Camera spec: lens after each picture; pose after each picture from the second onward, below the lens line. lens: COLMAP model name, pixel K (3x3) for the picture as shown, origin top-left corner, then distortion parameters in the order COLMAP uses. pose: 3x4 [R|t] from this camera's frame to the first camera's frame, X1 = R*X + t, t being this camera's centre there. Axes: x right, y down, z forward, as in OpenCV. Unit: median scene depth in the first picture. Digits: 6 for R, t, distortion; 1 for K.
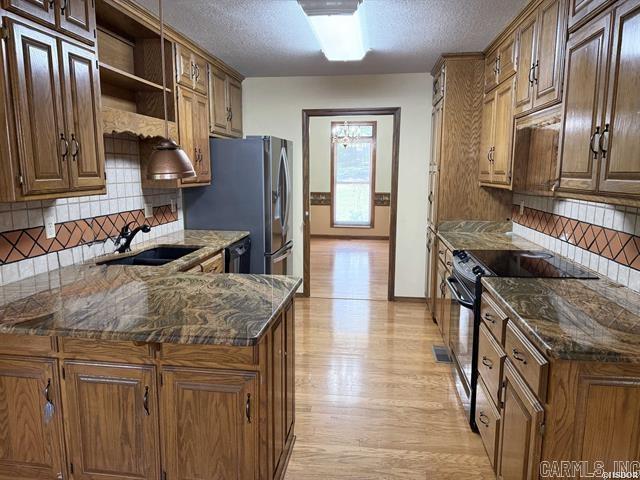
lens RADIAL K [[447.0, 0, 320.3], [0, 447.0, 242.9], [0, 0, 1]] dist [0.094999, -0.148139]
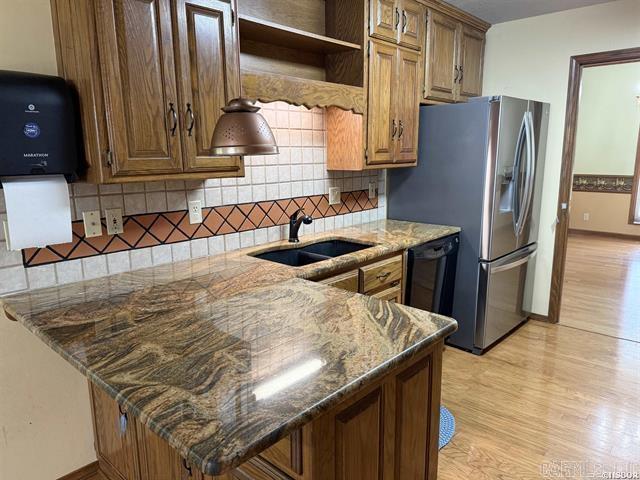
lens RADIAL K [[447.0, 0, 320.3], [0, 447.0, 242.9], [0, 0, 1]] dist [0.094999, -0.148139]
pose [[0.817081, 0.099329, -0.567901, 0.106345], [-0.076463, 0.995015, 0.064020, -0.038615], [0.571429, -0.008886, 0.820603, 0.310978]]
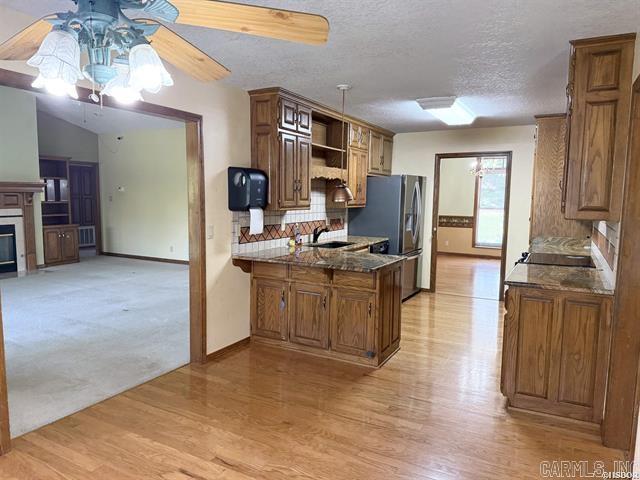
lens RADIAL K [[447.0, 0, 320.3], [0, 447.0, 242.9], [0, 0, 1]] dist [0.094999, -0.148139]
pose [[0.934250, 0.046843, -0.353529, 0.202679], [-0.067292, 0.996683, -0.045767, 0.096085], [0.350212, 0.066547, 0.934303, -0.613272]]
